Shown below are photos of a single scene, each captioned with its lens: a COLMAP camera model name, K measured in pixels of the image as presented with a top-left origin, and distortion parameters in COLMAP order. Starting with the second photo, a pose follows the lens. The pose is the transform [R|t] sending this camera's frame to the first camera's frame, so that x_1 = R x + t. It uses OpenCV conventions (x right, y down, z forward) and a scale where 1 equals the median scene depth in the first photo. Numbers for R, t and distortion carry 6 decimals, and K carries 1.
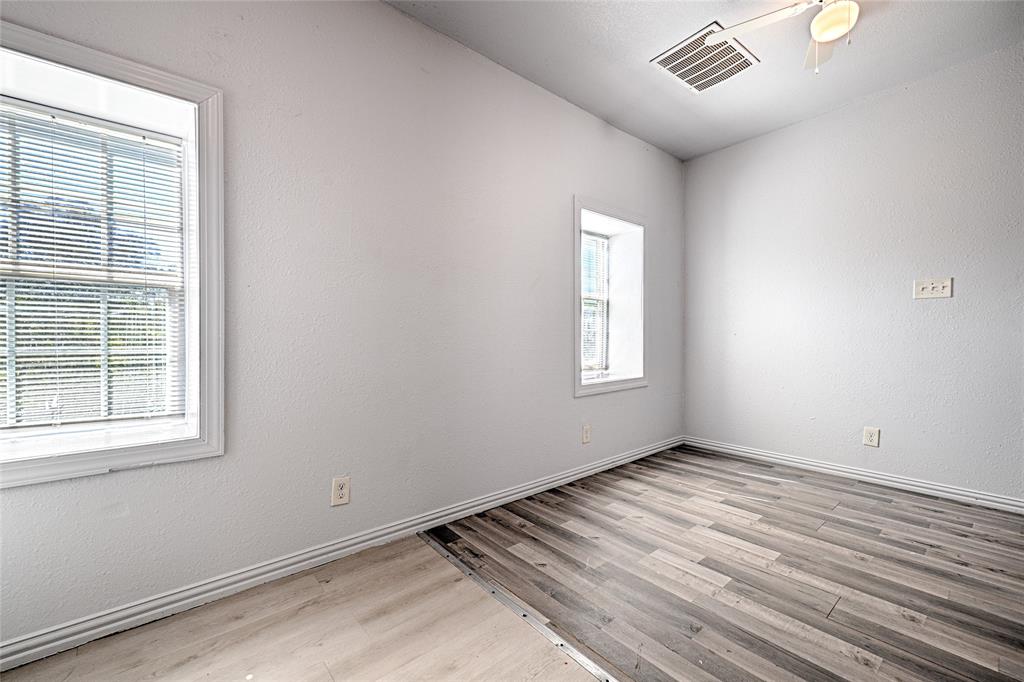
lens RADIAL K [[424.1, 0, 520.8], [0, 424.1, 339.5], [0, 0, 1]] dist [0.000082, 0.000014]
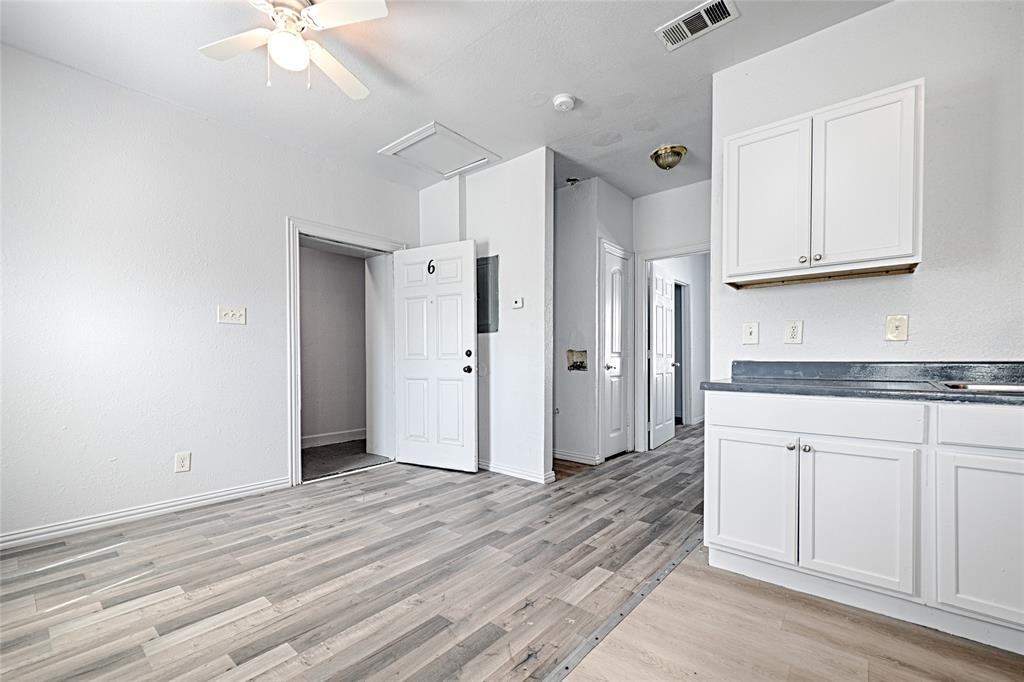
lens RADIAL K [[424.1, 0, 520.8], [0, 424.1, 339.5], [0, 0, 1]] dist [0.000082, 0.000014]
pose [[-0.164714, 0.044938, 0.985317, -0.319761], [0.007451, 0.998990, -0.044316, 0.000852], [-0.986313, 0.000042, -0.164882, 0.494493]]
